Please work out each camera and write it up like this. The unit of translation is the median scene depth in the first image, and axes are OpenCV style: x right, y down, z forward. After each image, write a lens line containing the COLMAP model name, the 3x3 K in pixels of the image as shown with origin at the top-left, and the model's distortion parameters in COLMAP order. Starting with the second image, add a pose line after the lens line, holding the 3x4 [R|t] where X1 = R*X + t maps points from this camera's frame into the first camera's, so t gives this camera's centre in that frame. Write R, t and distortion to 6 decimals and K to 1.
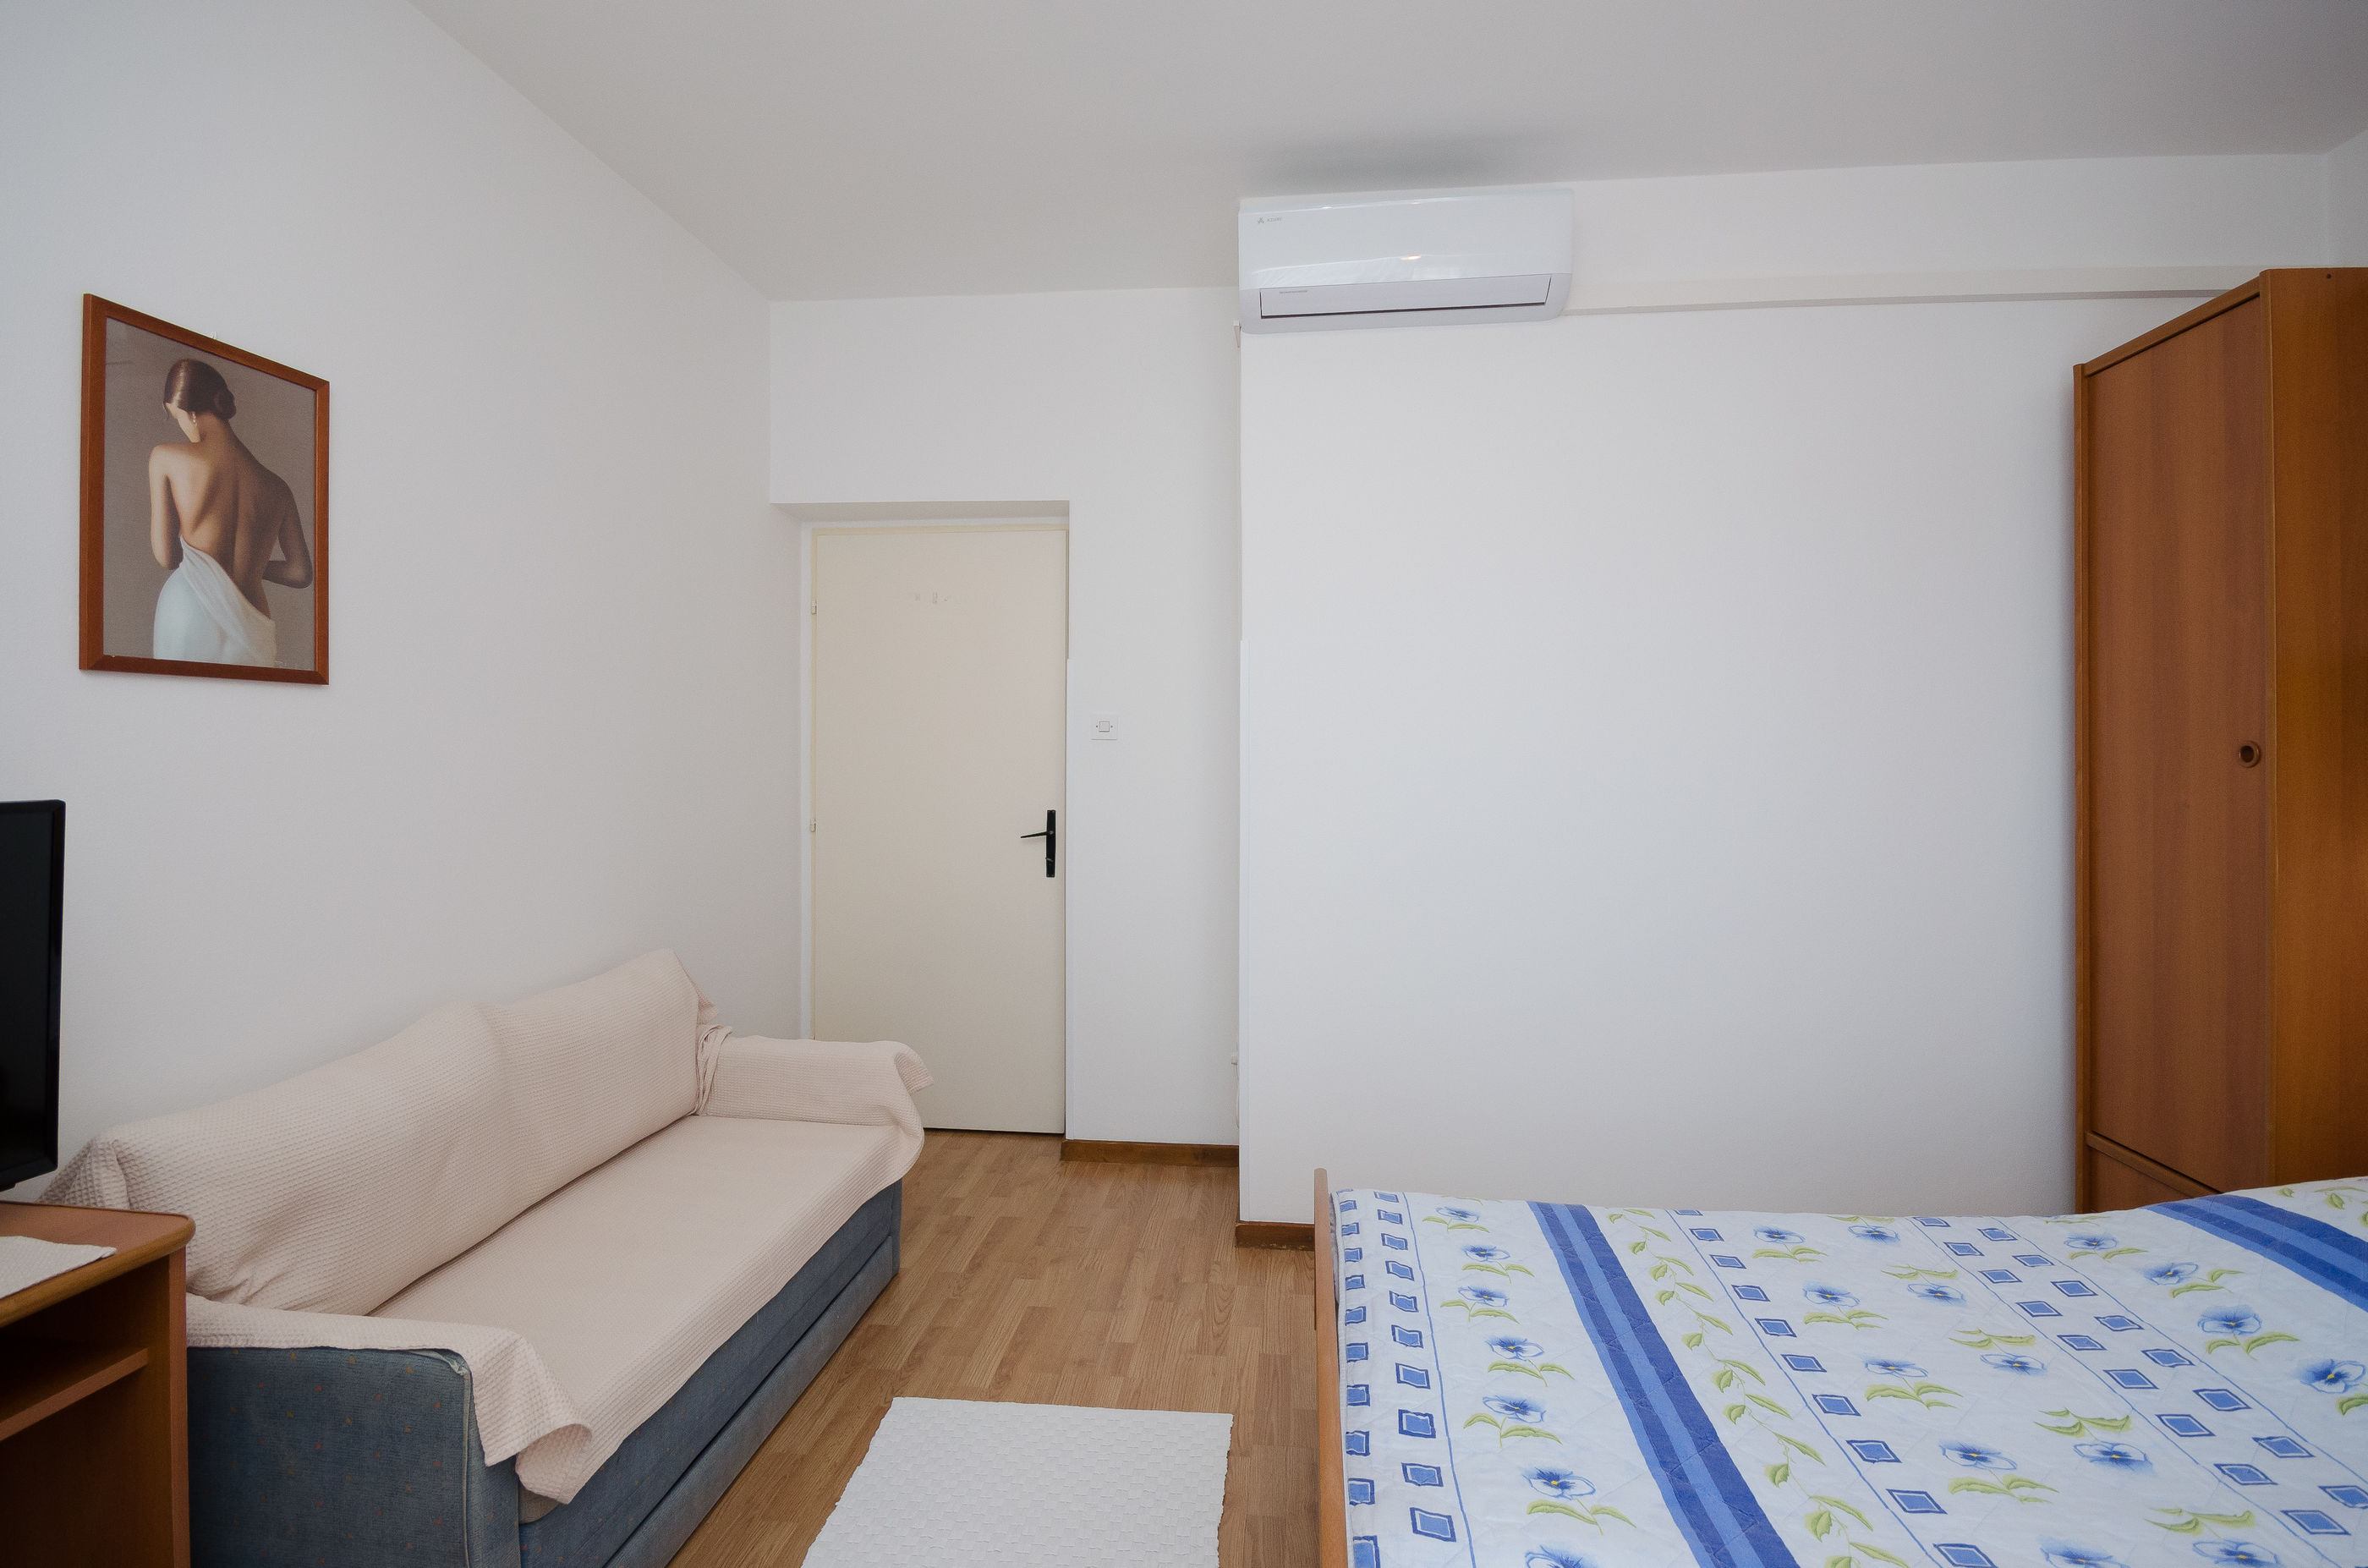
lens RADIAL K [[1063.5, 0, 1187.7], [0, 1063.5, 753.1], [0, 0, 1]] dist [0.002194, -0.010220]
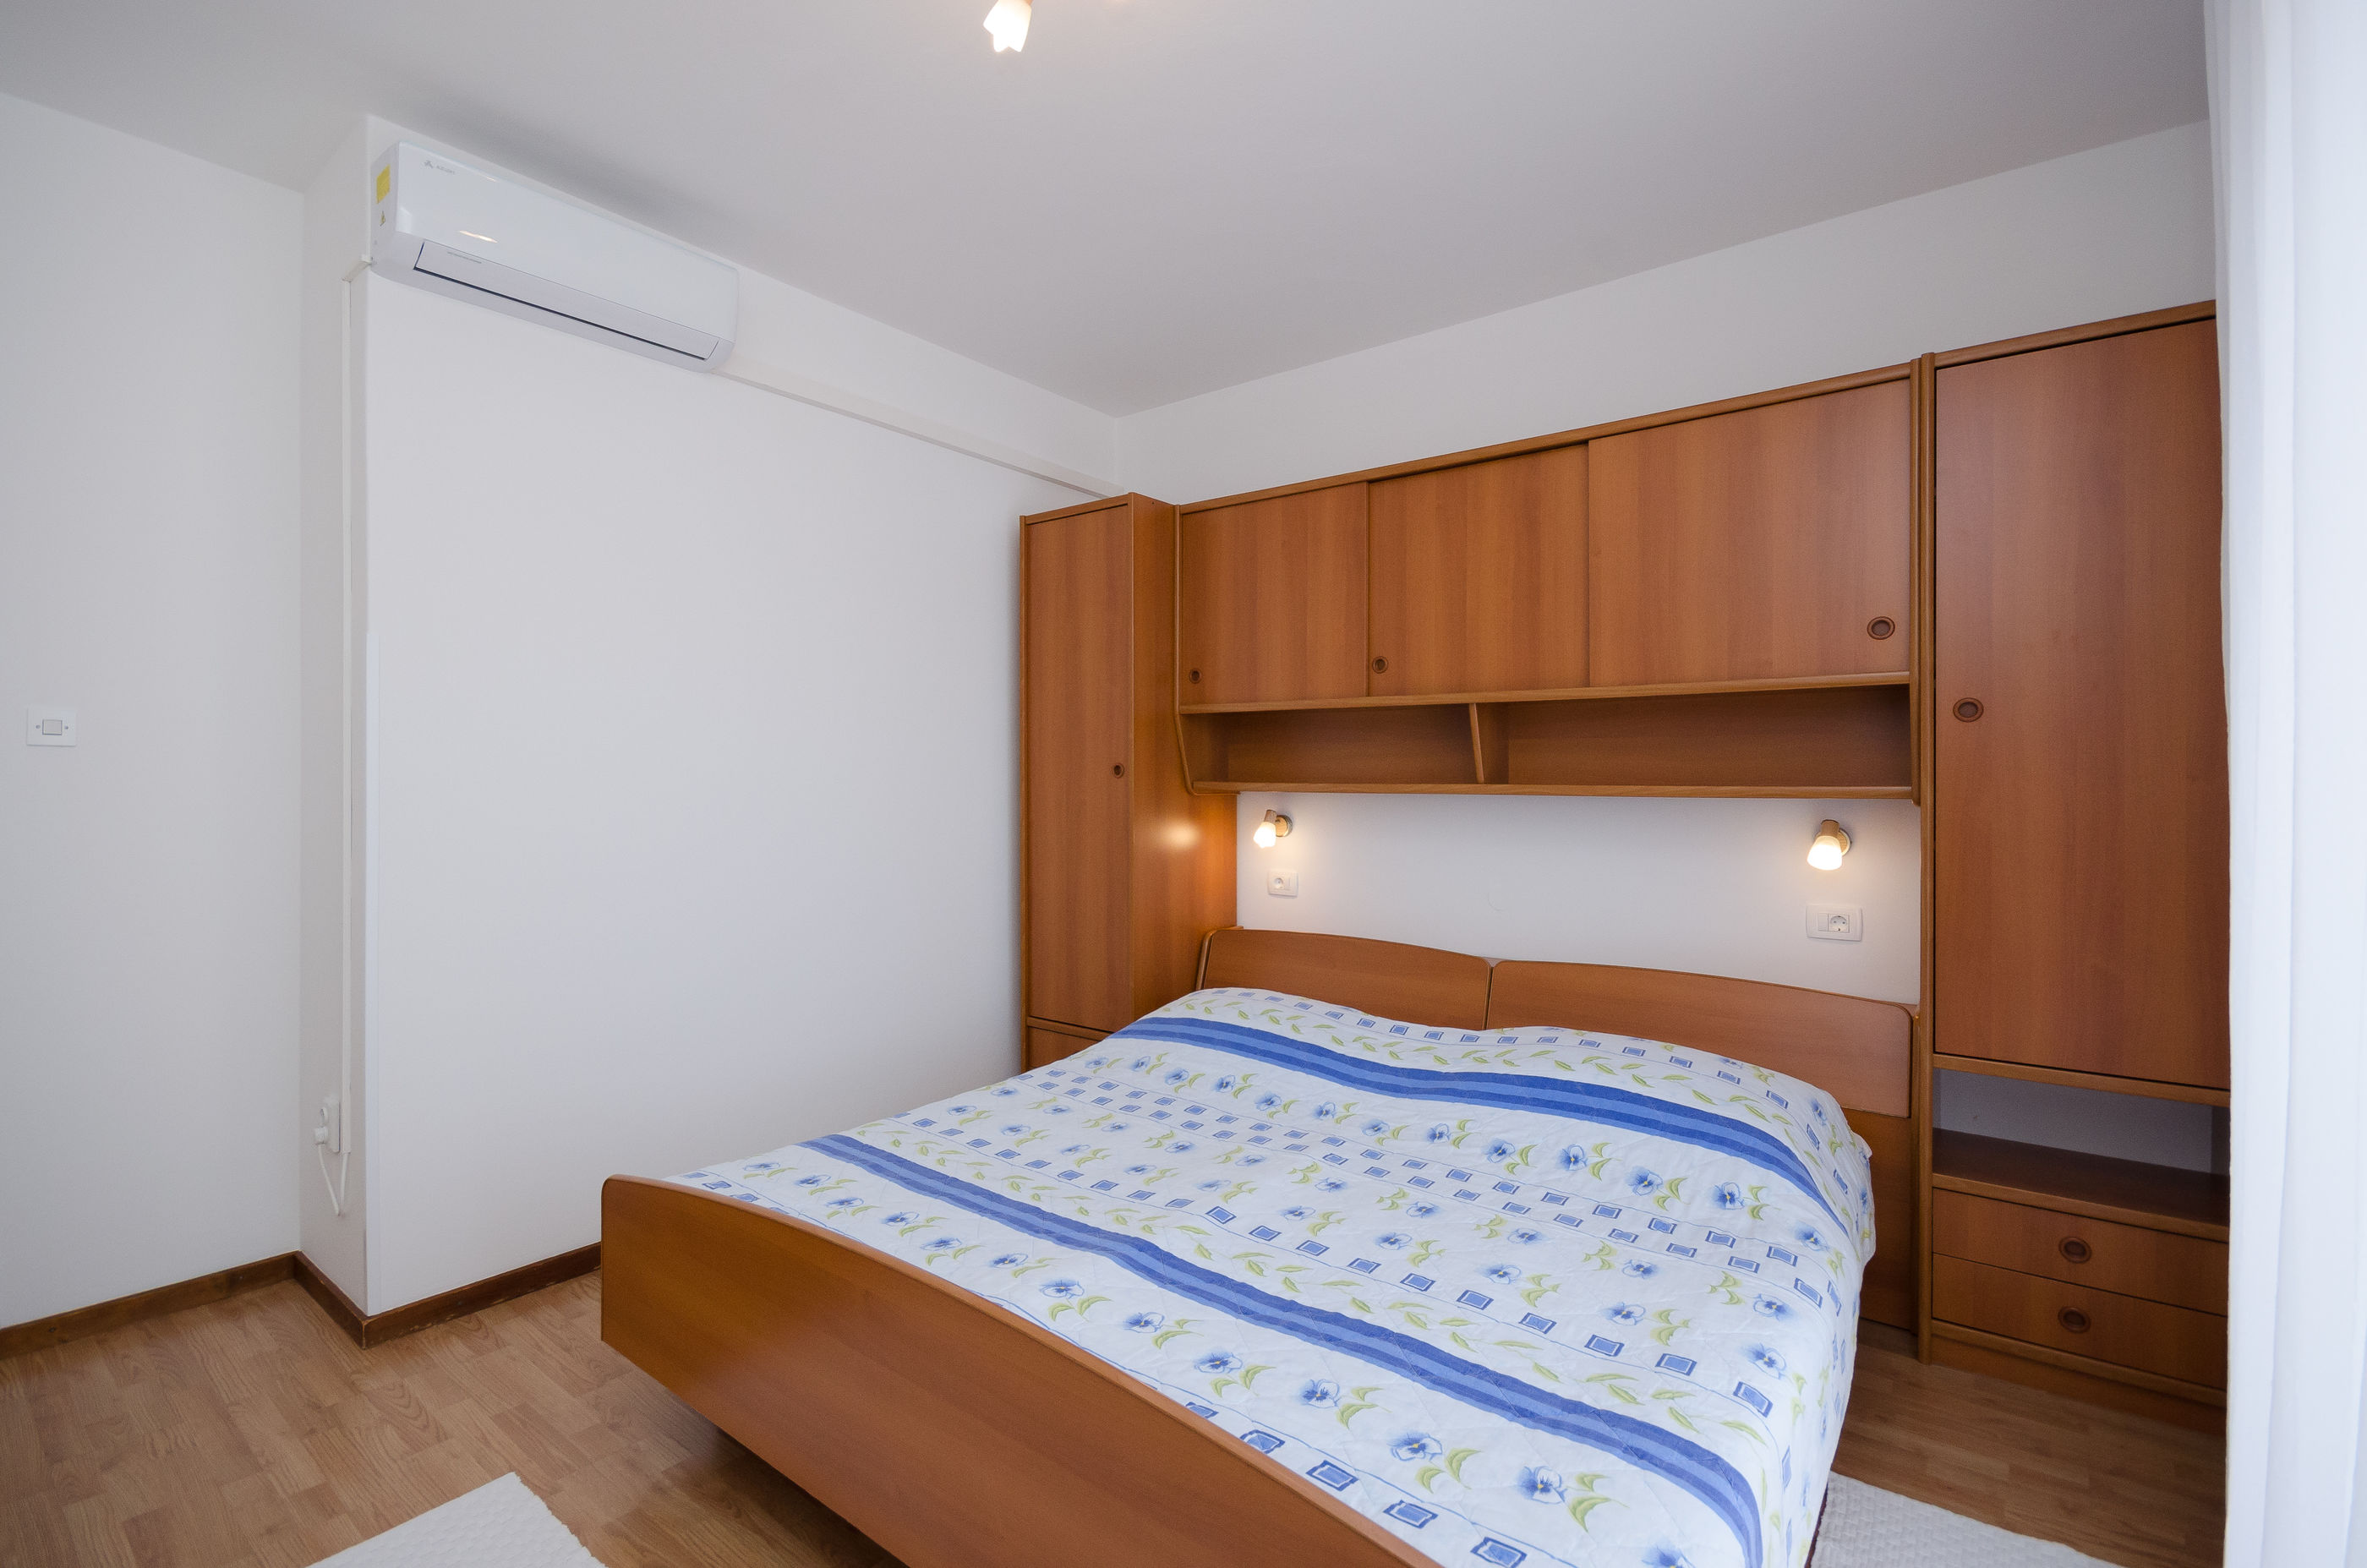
lens RADIAL K [[1061.6, 0, 1171.2], [0, 1061.6, 771.1], [0, 0, 1]] dist [-0.016283, -0.000527]
pose [[0.524074, 0.002714, 0.851669, -0.494676], [-0.001443, 0.999996, -0.002299, 0.007315], [-0.851672, -0.000024, 0.524076, 0.024613]]
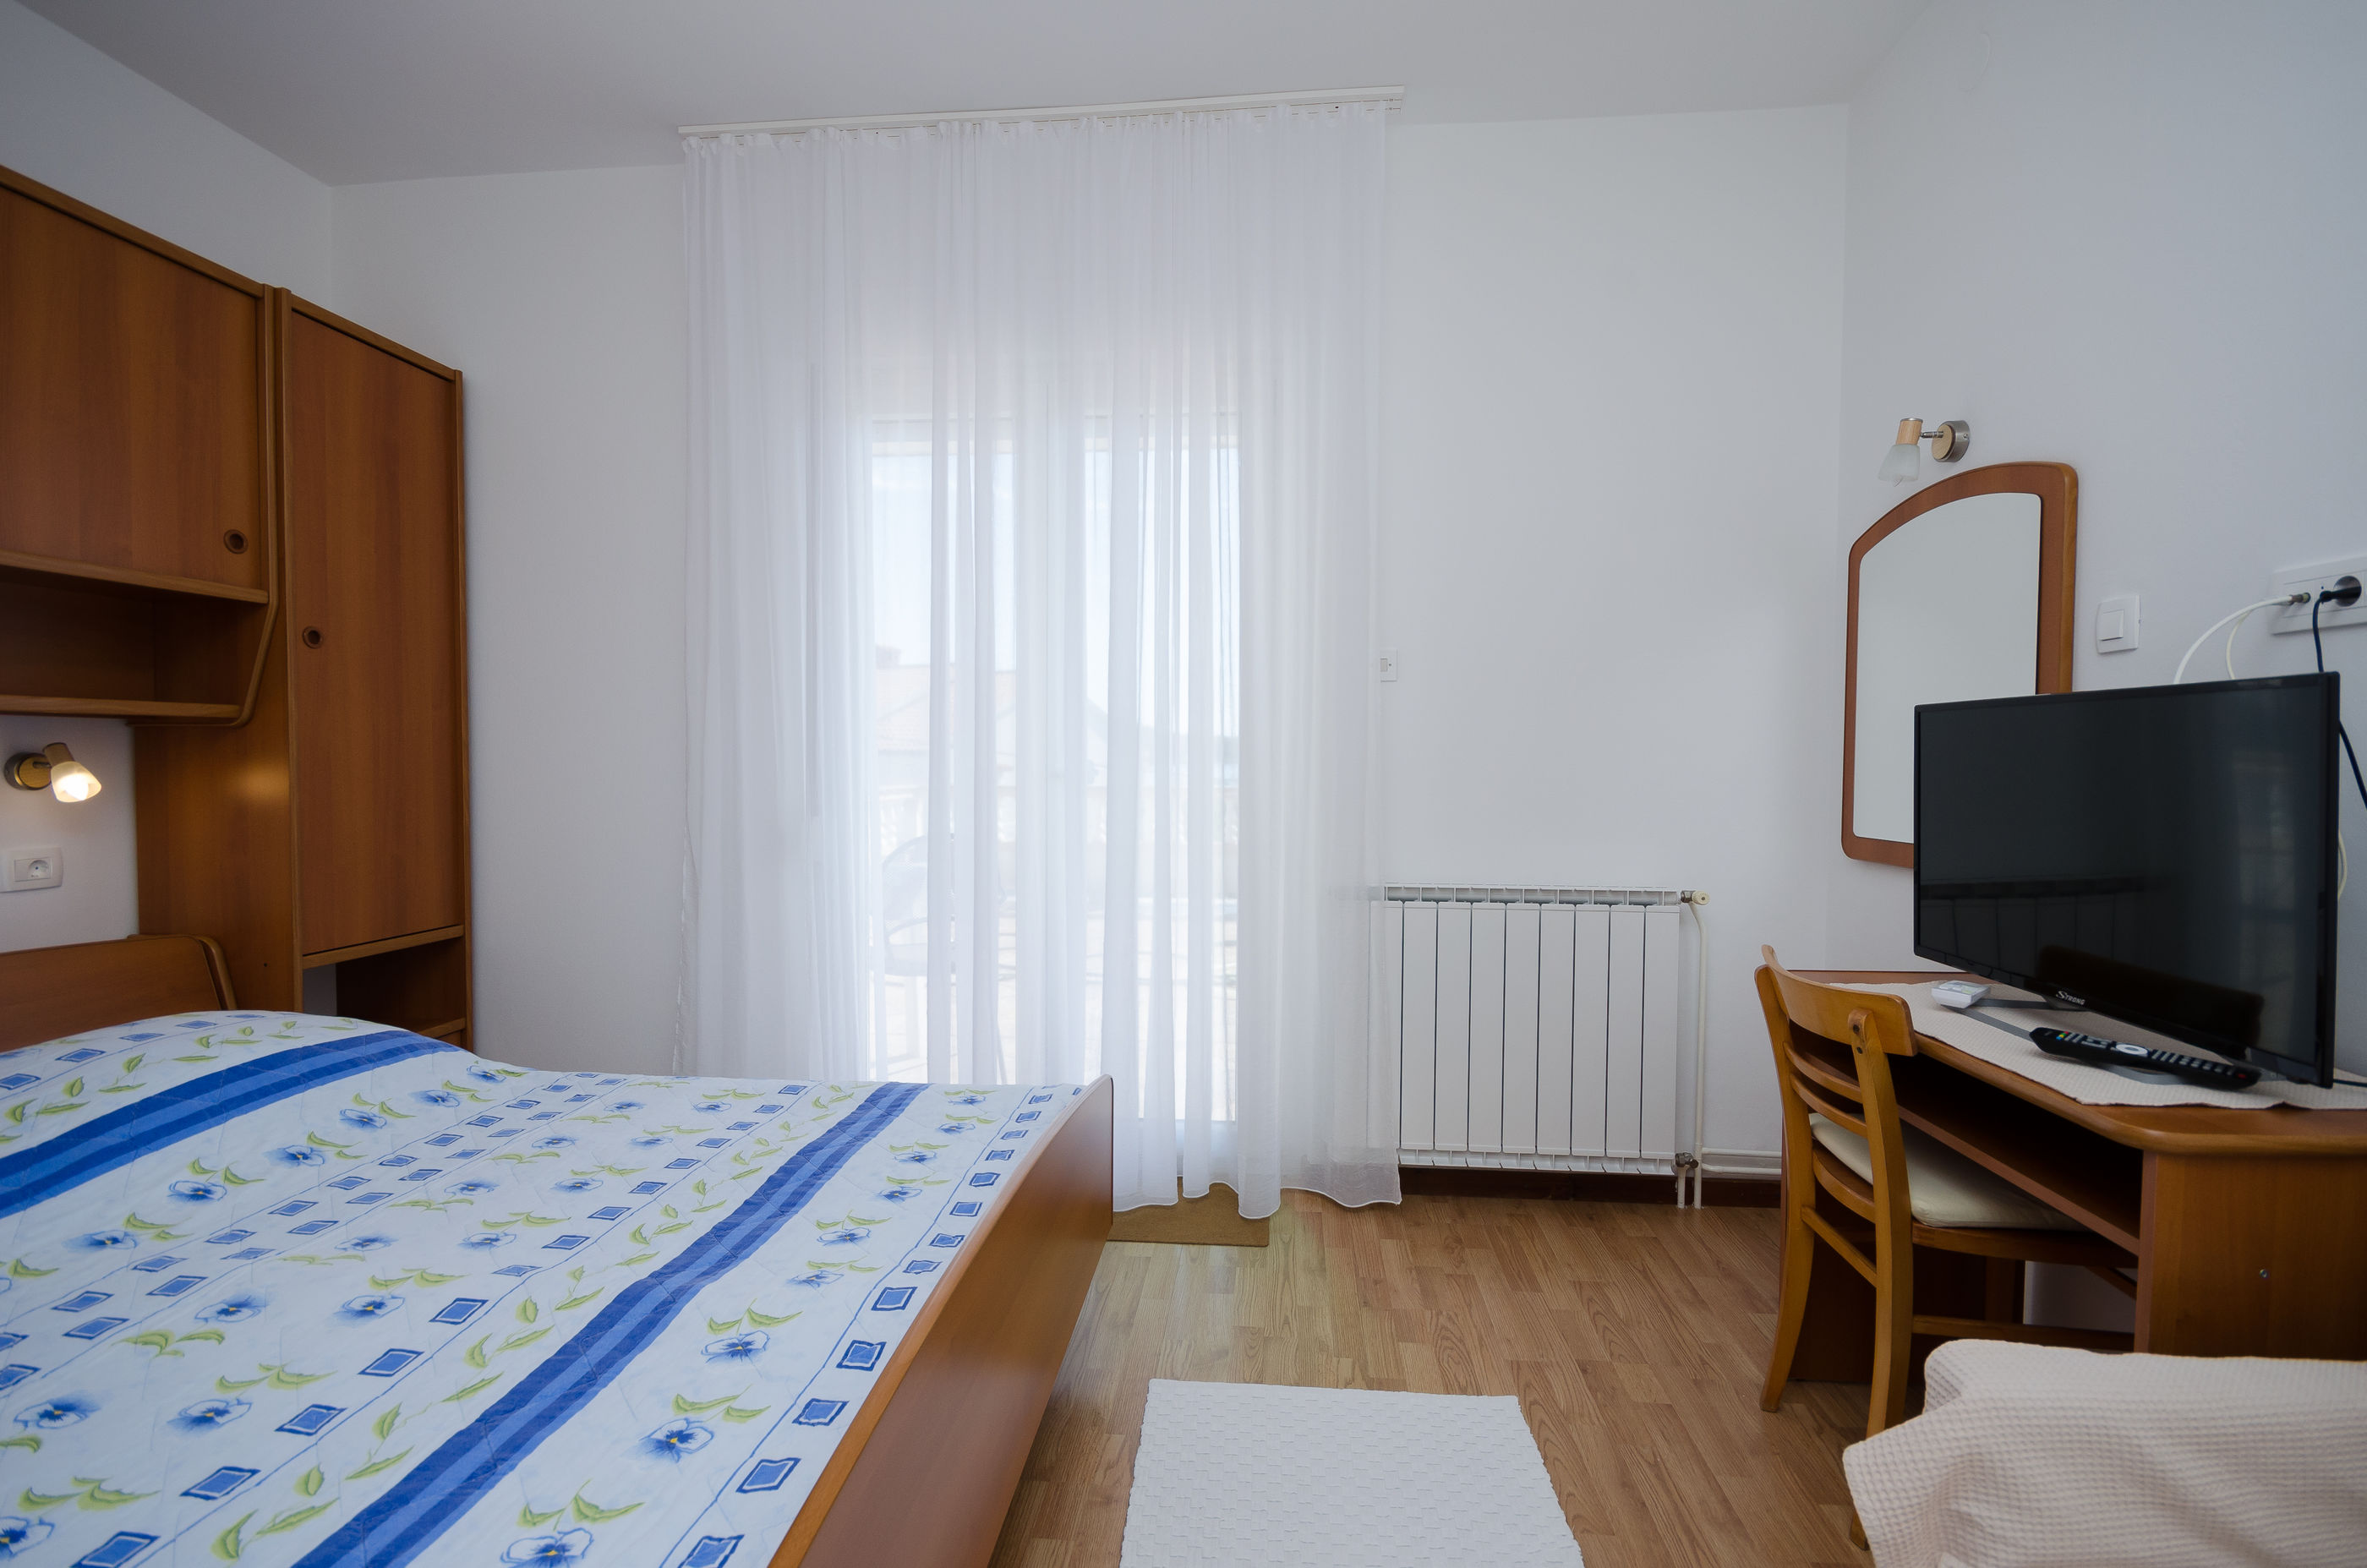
lens RADIAL K [[1026.0, 0, 1180.7], [0, 1026.0, 793.1], [0, 0, 1]] dist [0.024484, -0.019801]
pose [[-0.999746, -0.006713, -0.021494, -0.024532], [-0.007333, 0.999556, 0.028889, 0.085305], [0.021290, 0.029039, -0.999352, 1.251457]]
